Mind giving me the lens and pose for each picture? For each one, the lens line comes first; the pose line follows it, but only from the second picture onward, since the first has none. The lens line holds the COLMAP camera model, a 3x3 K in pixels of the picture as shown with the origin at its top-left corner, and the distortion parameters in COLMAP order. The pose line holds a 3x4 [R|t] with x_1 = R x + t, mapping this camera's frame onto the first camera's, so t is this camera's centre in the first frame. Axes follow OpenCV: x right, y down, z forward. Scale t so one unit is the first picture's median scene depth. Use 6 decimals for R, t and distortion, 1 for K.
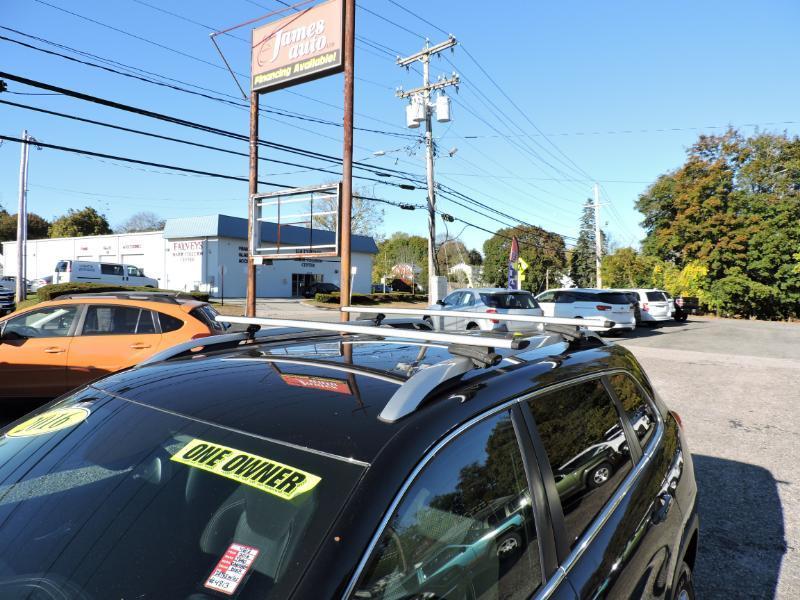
lens RADIAL K [[564.8, 0, 401.8], [0, 564.8, 300.5], [0, 0, 1]] dist [-0.010880, -0.010478]
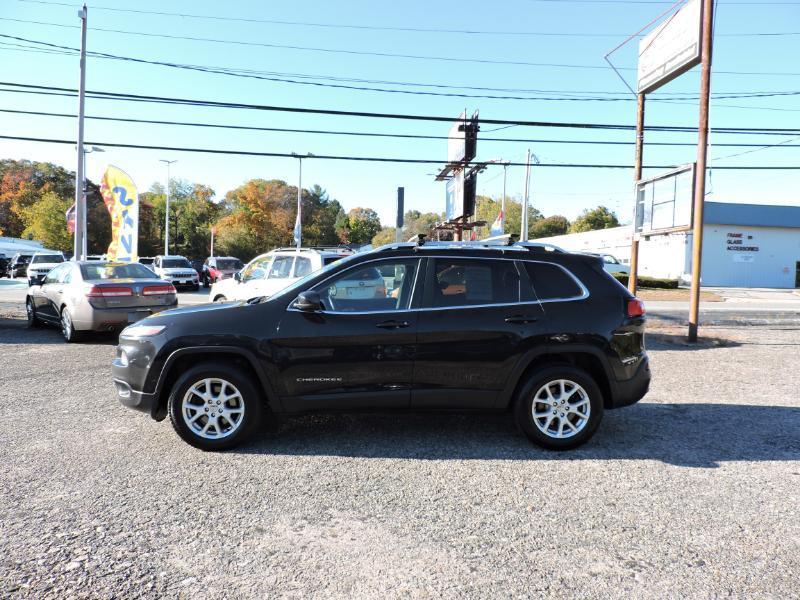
lens RADIAL K [[564.8, 0, 413.9], [0, 564.8, 302.5], [0, 0, 1]] dist [-0.010880, -0.010478]
pose [[0.669858, 0.035745, -0.741629, 0.146869], [-0.025417, 0.999359, 0.025209, 0.022569], [0.742054, 0.001963, 0.670337, -0.065122]]
